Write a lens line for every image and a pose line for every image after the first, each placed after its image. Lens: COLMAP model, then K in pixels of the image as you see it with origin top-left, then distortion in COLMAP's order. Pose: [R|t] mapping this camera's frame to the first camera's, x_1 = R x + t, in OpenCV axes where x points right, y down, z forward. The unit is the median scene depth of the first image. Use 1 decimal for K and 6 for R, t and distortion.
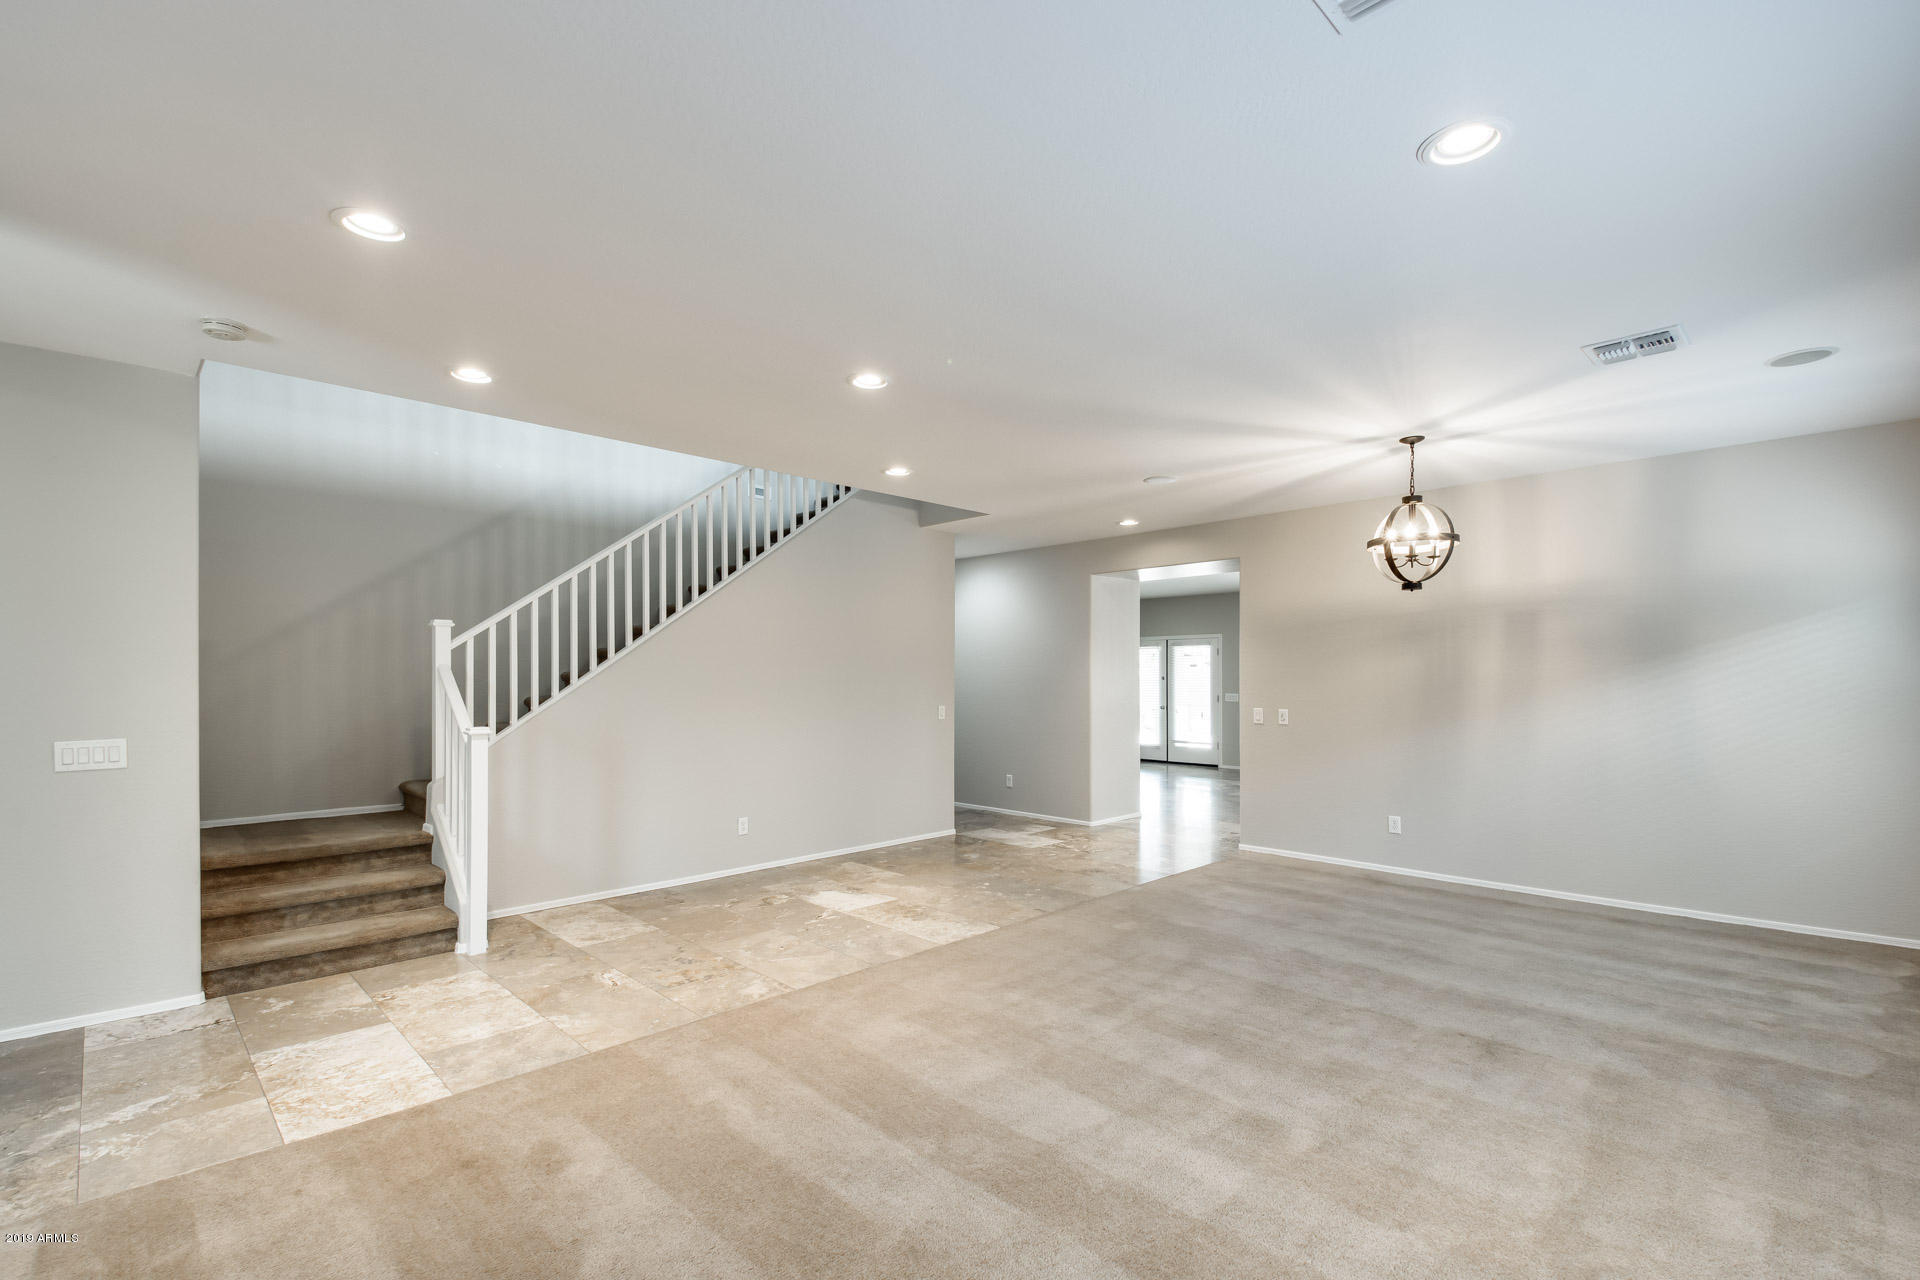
lens RADIAL K [[849.4, 0, 965.9], [0, 849.4, 677.4], [0, 0, 1]] dist [0.011911, -0.012895]
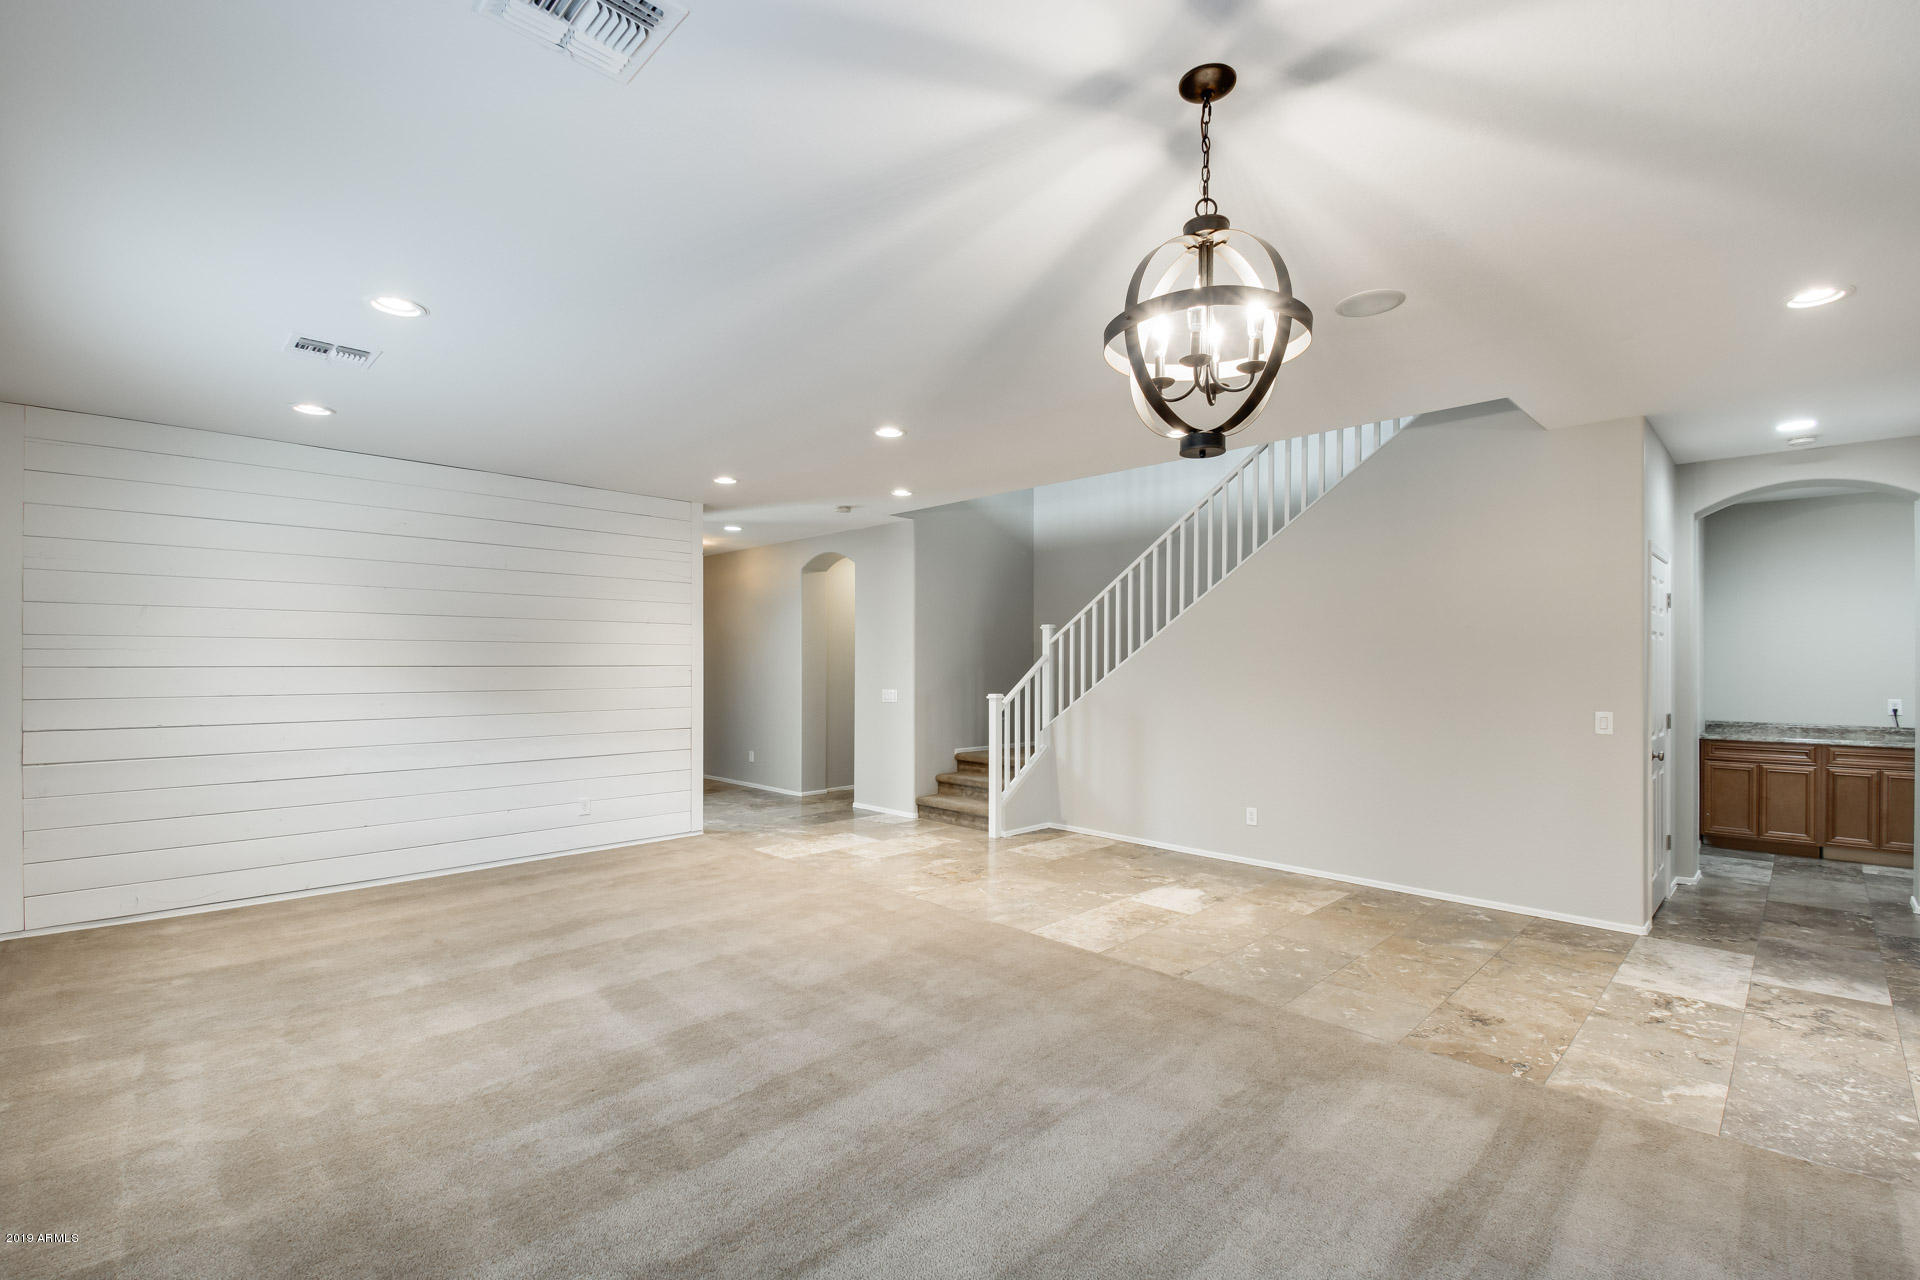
lens RADIAL K [[843.7, 0, 960.1], [0, 843.7, 660.0], [0, 0, 1]] dist [0.001746, -0.000059]
pose [[-0.002289, 0.001058, -0.999997, 0.903798], [-0.001144, 0.999999, 0.001061, -0.005159], [0.999997, 0.001146, -0.002288, 0.864205]]
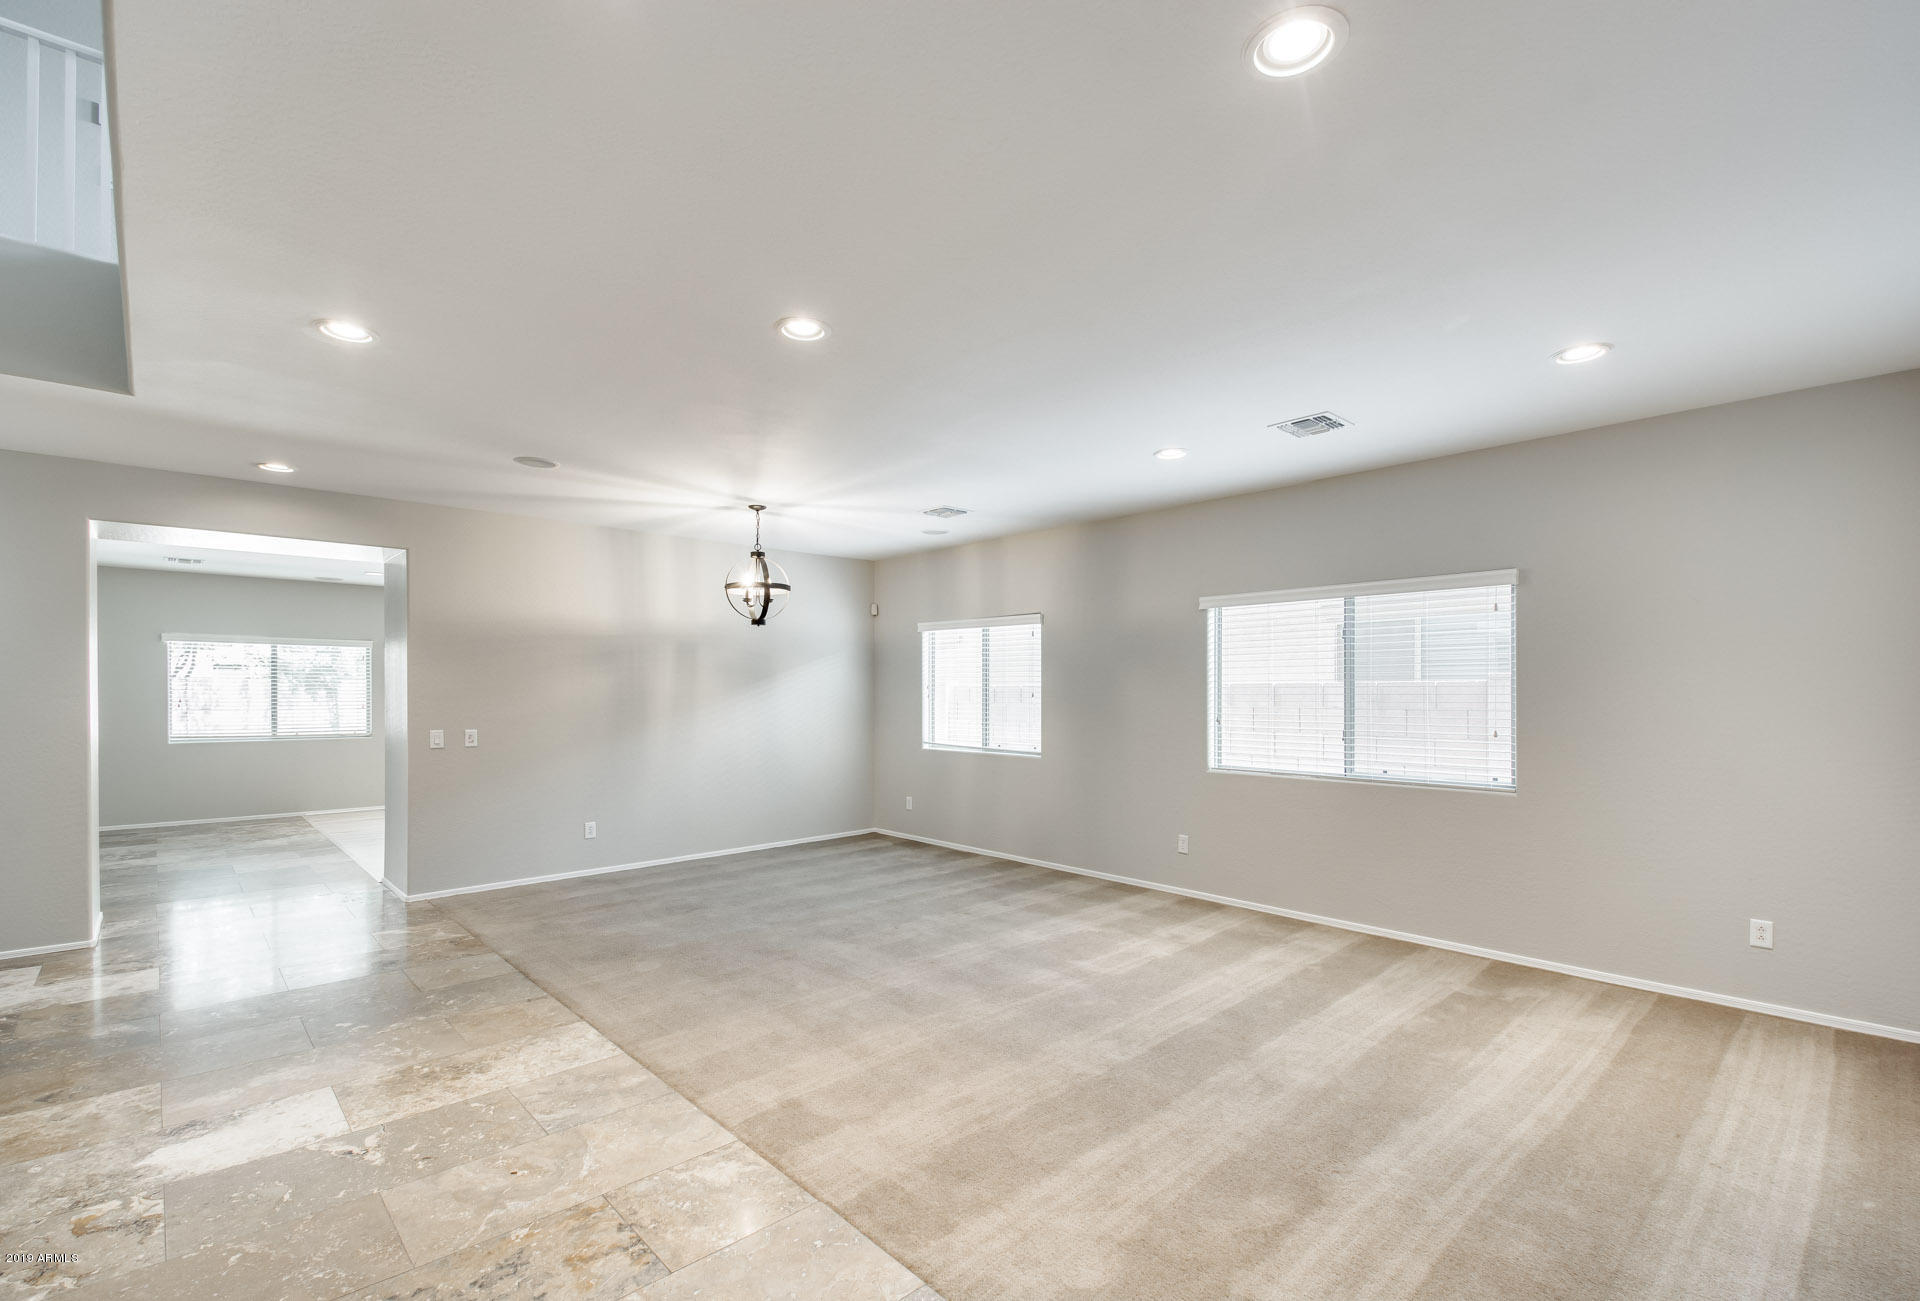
lens RADIAL K [[848.5, 0, 1001.4], [0, 848.5, 687.7], [0, 0, 1]] dist [-0.012326, -0.003614]
pose [[-0.002556, 0.002481, 0.999994, -0.729733], [-0.008224, 0.999963, -0.002502, -0.010408], [-0.999963, -0.008230, -0.002535, 0.628149]]
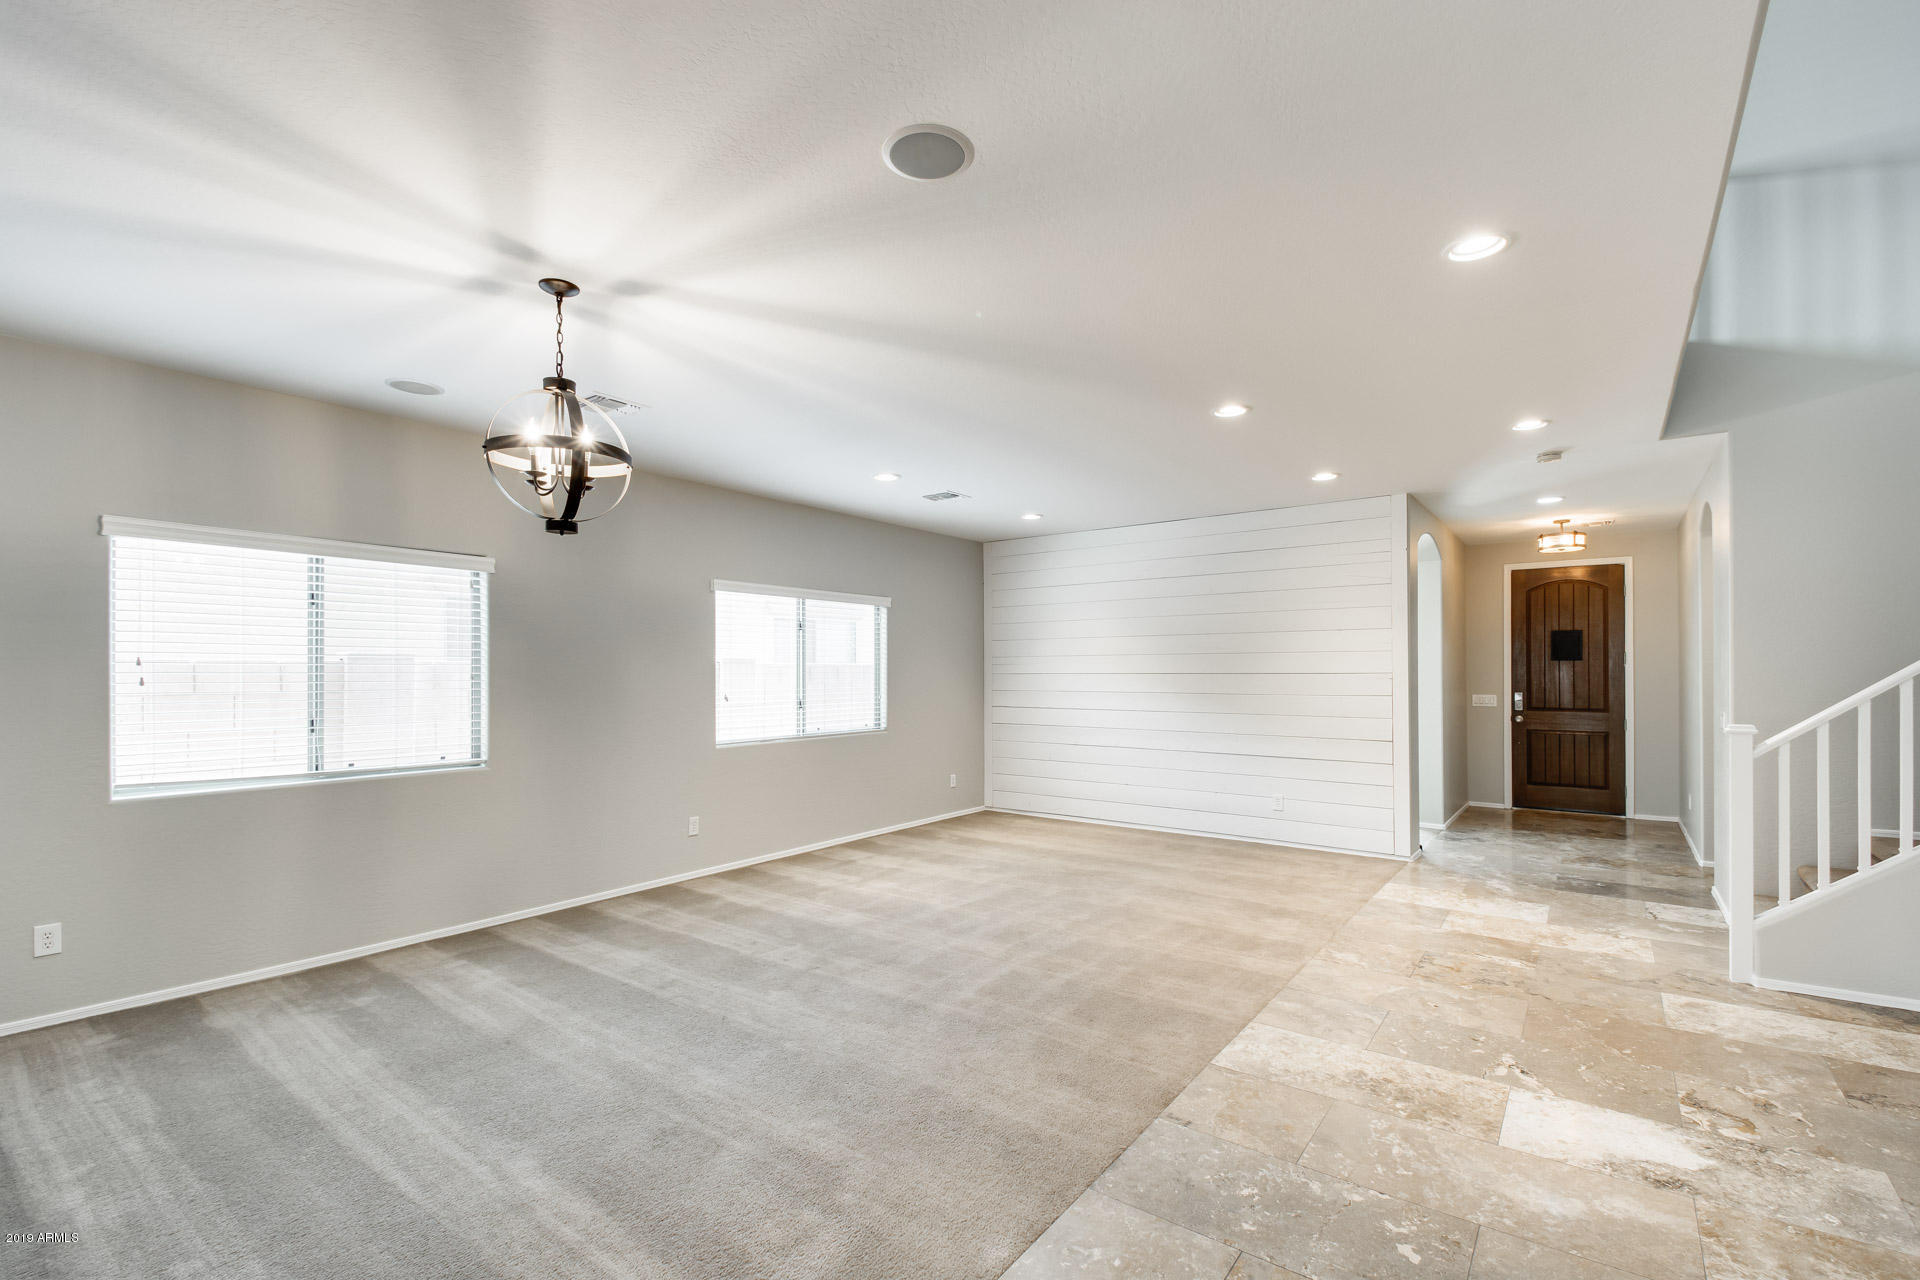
lens RADIAL K [[849.4, 0, 965.9], [0, 849.4, 677.4], [0, 0, 1]] dist [0.011911, -0.012895]
pose [[-0.990227, 0.008032, -0.139237, 0.310111], [0.007226, 0.999954, 0.006297, -0.001581], [0.139281, 0.005229, -0.990239, 1.612556]]
